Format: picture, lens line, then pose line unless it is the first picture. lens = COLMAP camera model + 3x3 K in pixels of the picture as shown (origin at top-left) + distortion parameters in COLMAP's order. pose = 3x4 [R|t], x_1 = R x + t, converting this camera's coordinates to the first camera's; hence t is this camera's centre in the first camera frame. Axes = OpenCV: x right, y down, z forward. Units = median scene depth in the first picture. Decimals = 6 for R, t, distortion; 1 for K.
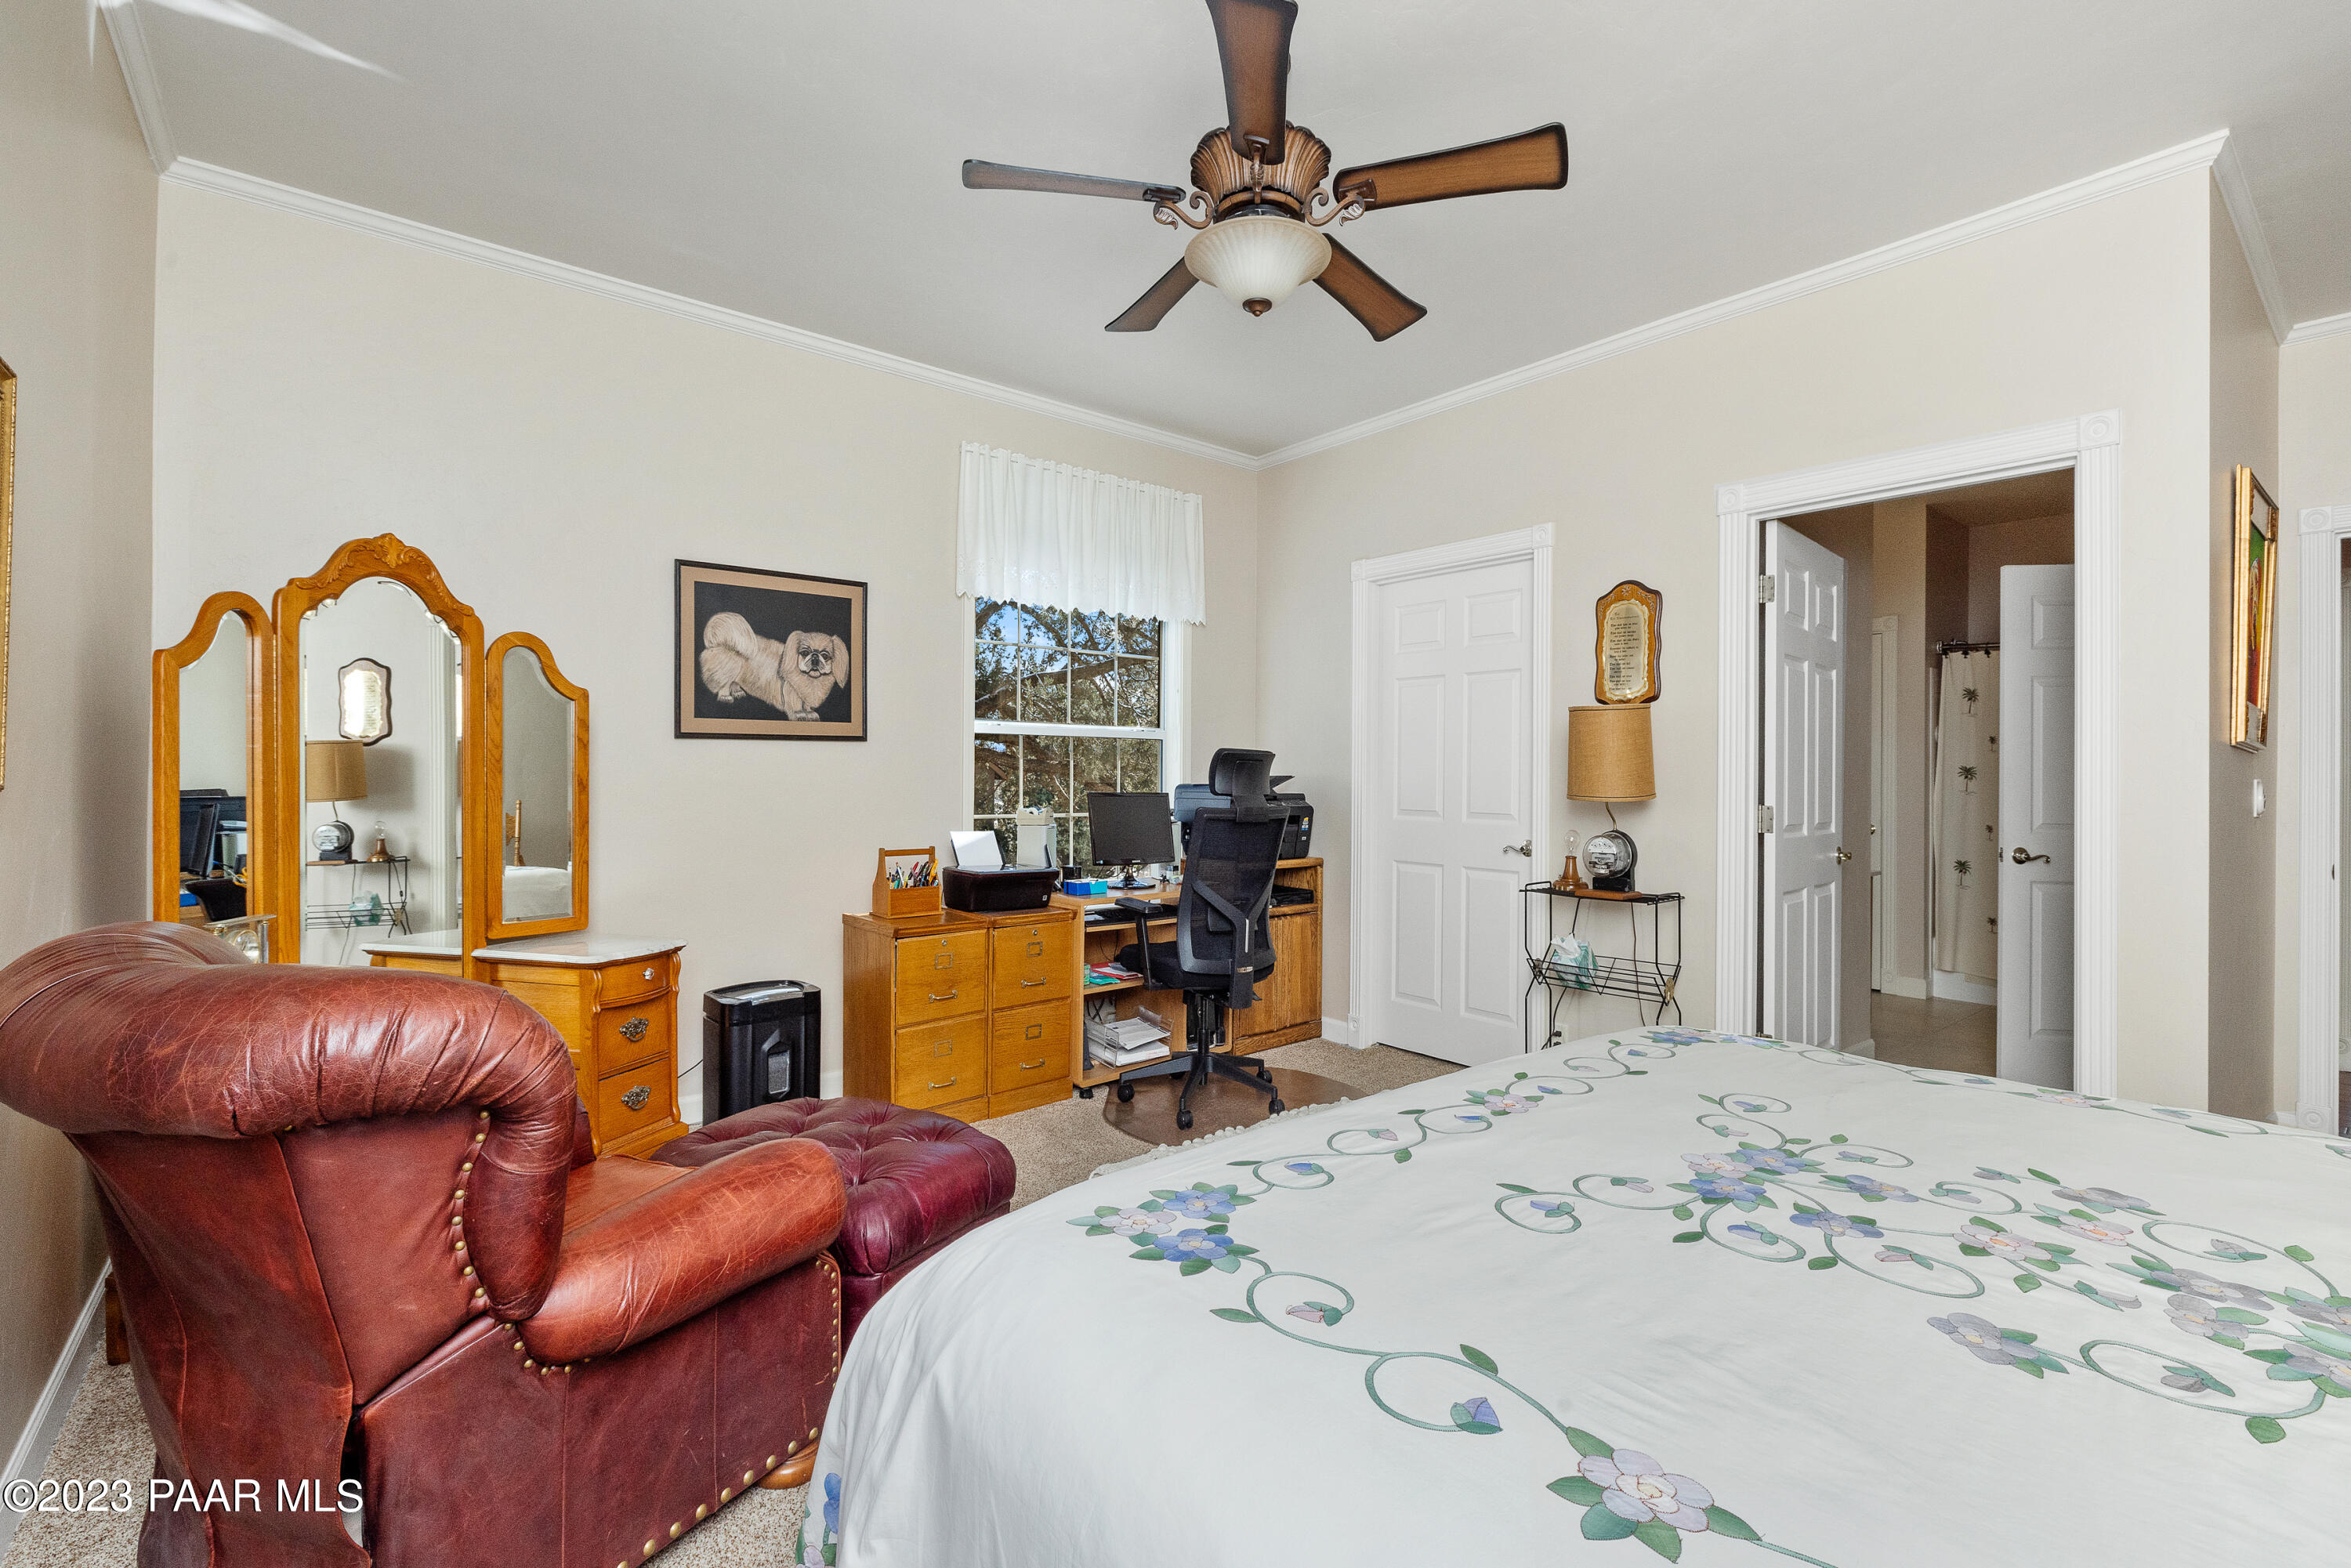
lens RADIAL K [[1048.9, 0, 1177.0], [0, 1048.9, 793.8], [0, 0, 1]] dist [-0.001942, -0.000080]
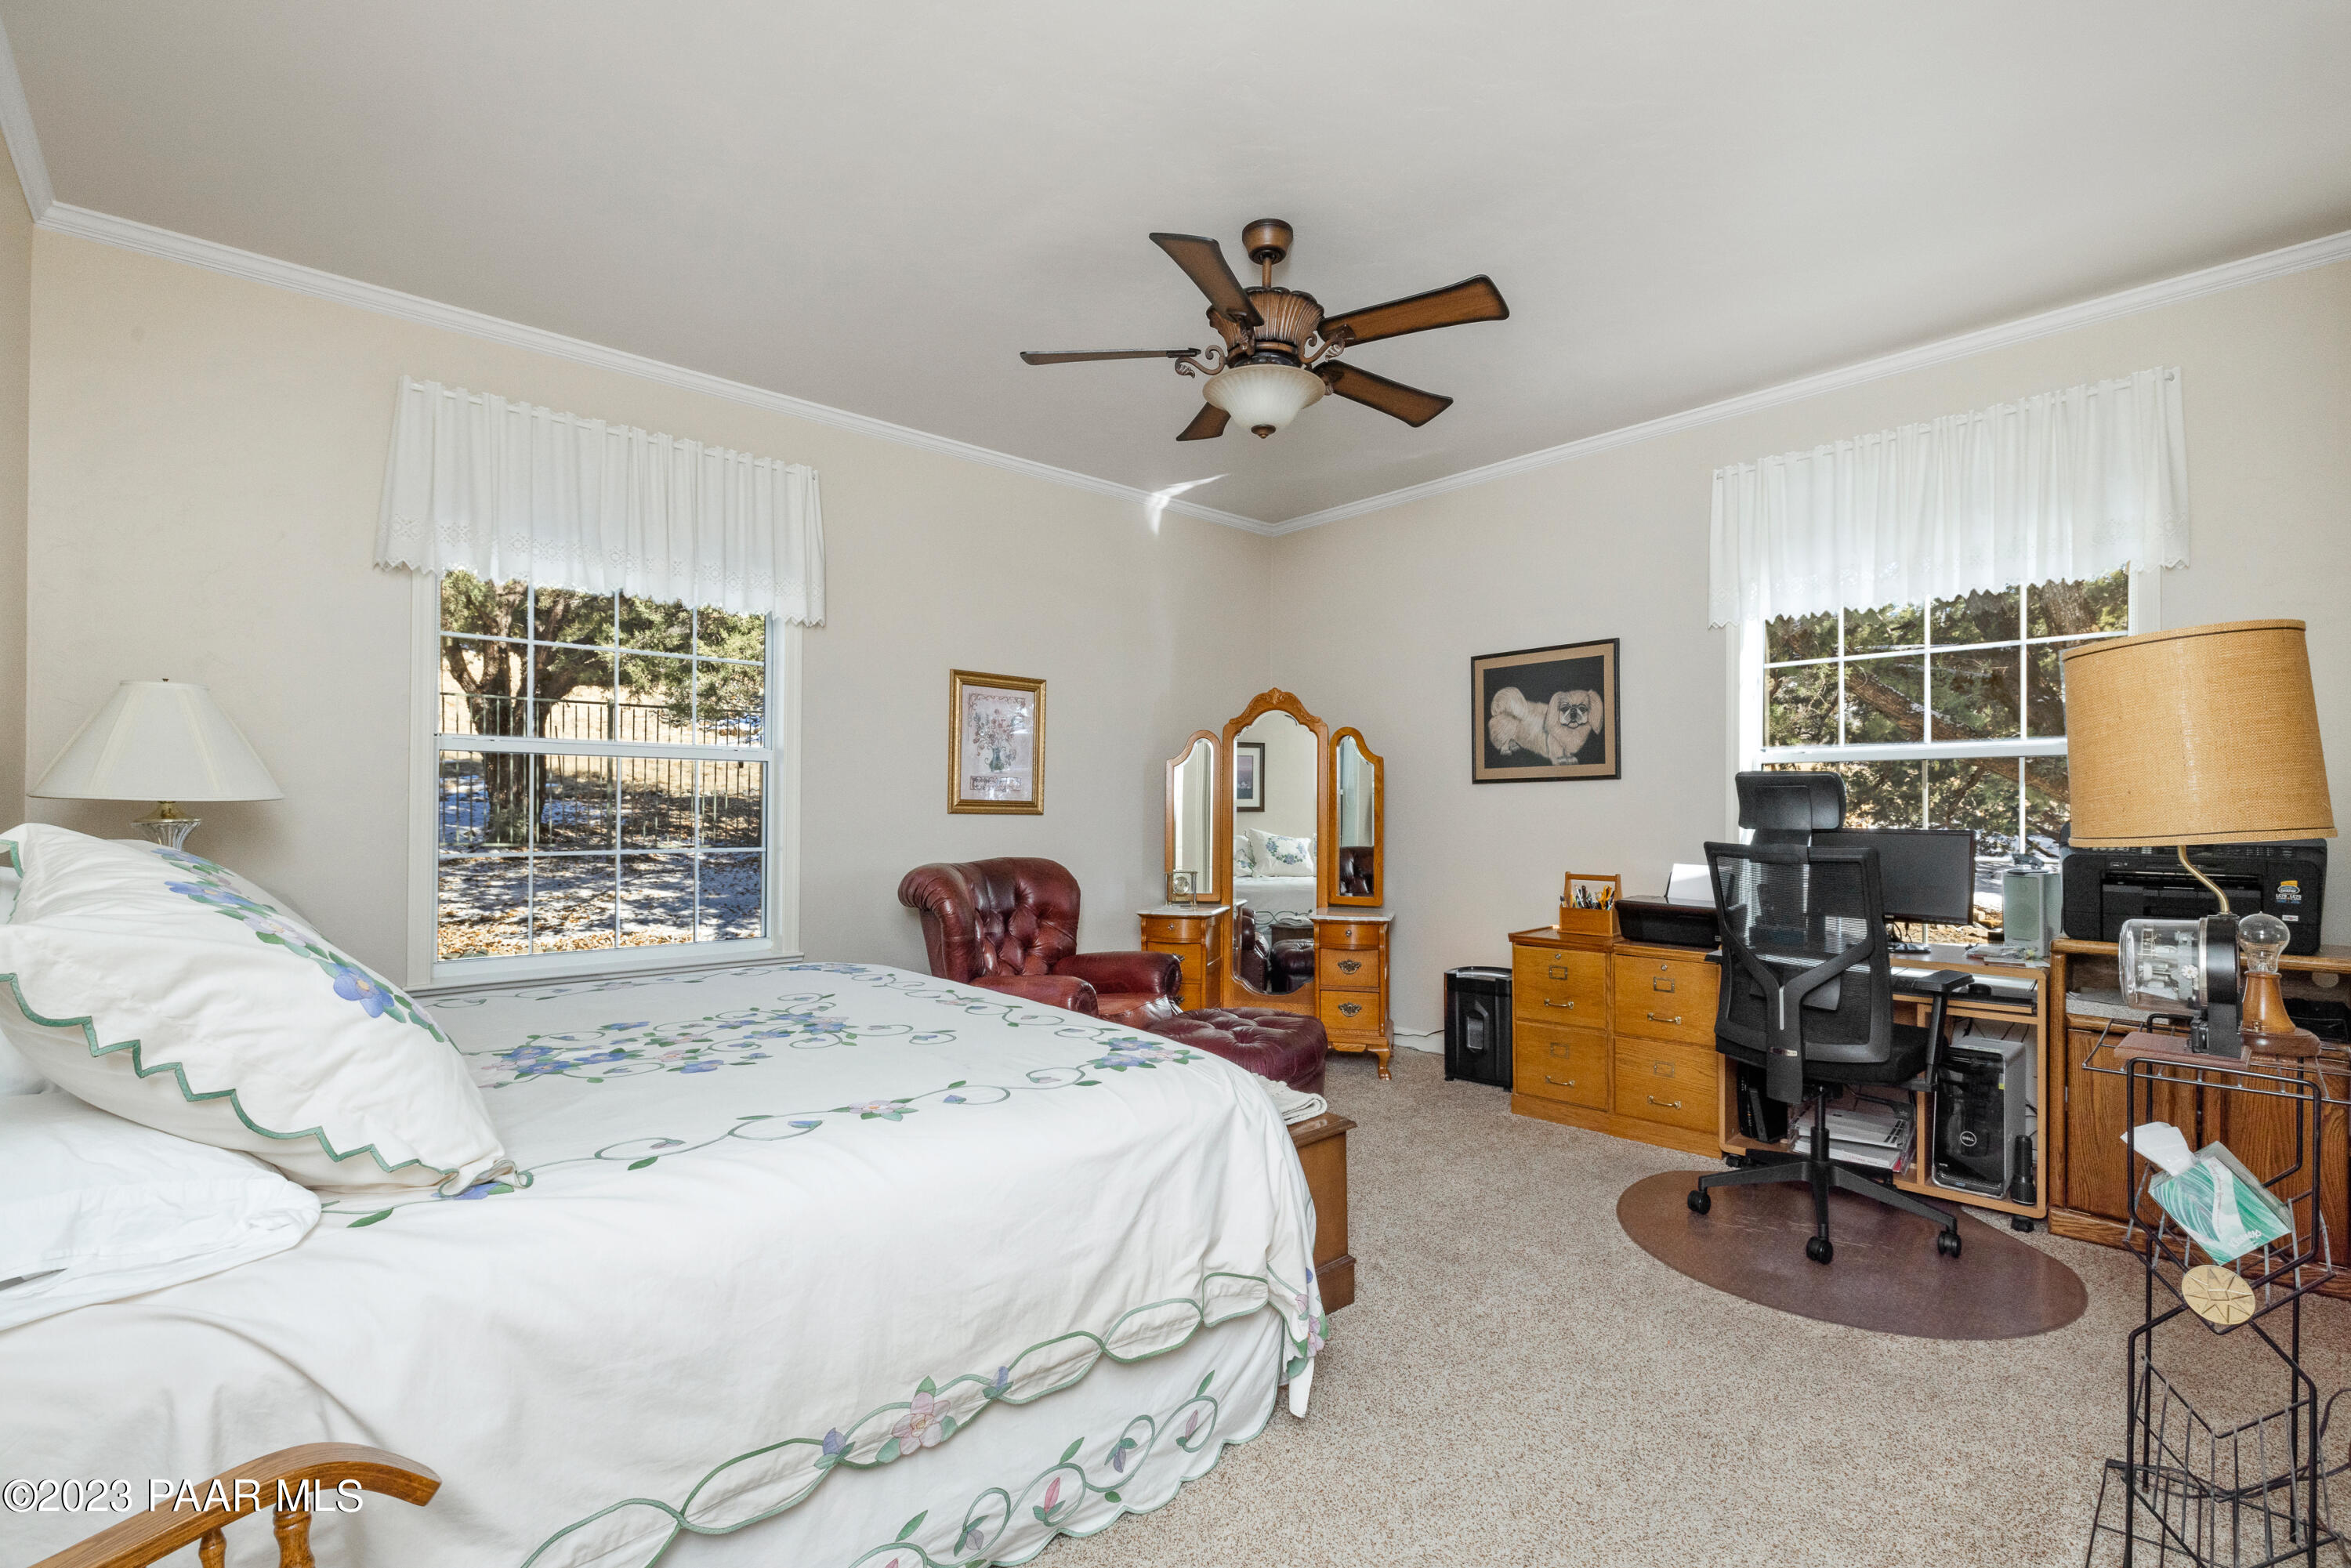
lens RADIAL K [[1048.9, 0, 1176.2], [0, 1048.9, 798.6], [0, 0, 1]] dist [-0.001942, -0.000080]
pose [[0.064186, -0.013150, -0.997851, 0.835397], [-0.005040, 0.999896, -0.013501, -0.011832], [0.997925, 0.005895, 0.064113, 0.478175]]
